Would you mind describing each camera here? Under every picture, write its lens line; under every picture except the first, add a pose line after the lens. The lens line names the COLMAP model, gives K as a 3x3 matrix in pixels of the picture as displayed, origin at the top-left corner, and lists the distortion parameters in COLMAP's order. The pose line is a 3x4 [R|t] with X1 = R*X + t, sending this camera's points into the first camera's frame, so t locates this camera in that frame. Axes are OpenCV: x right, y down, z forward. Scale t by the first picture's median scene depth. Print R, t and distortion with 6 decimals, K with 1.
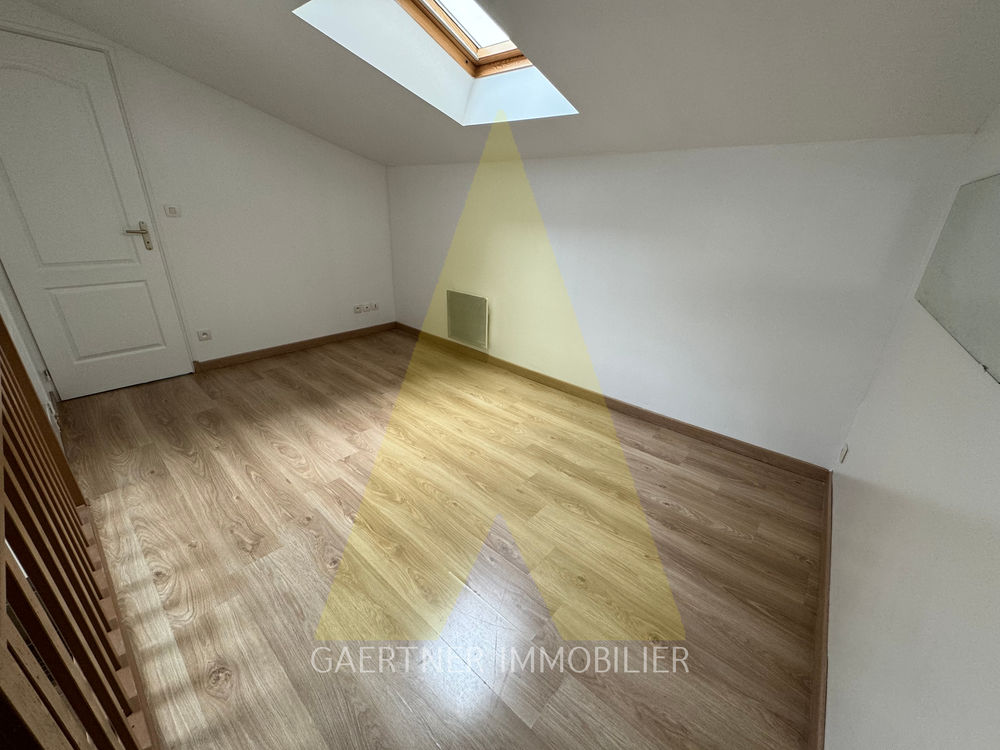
lens RADIAL K [[397.6, 0, 500.5], [0, 397.6, 373.5], [0, 0, 1]] dist [-0.001063, -0.000214]
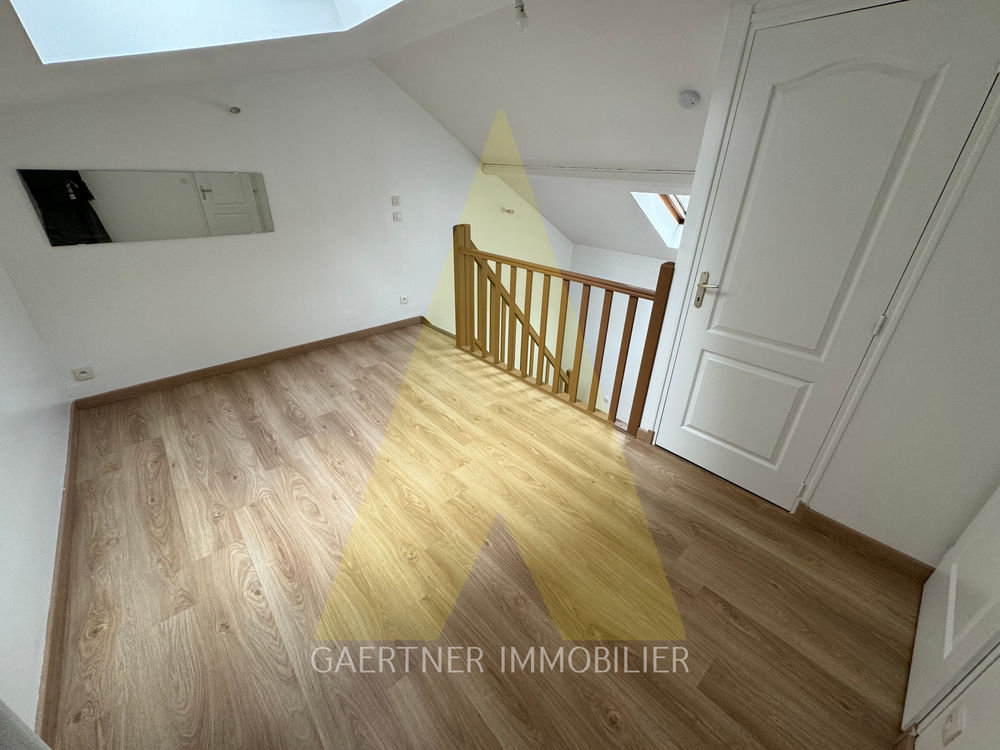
lens RADIAL K [[397.6, 0, 500.5], [0, 397.6, 373.5], [0, 0, 1]] dist [-0.001063, -0.000214]
pose [[-0.990916, -0.110679, 0.076396, -0.551111], [-0.014002, 0.649884, 0.759905, -0.743946], [-0.133754, 0.751932, -0.645530, 1.509131]]
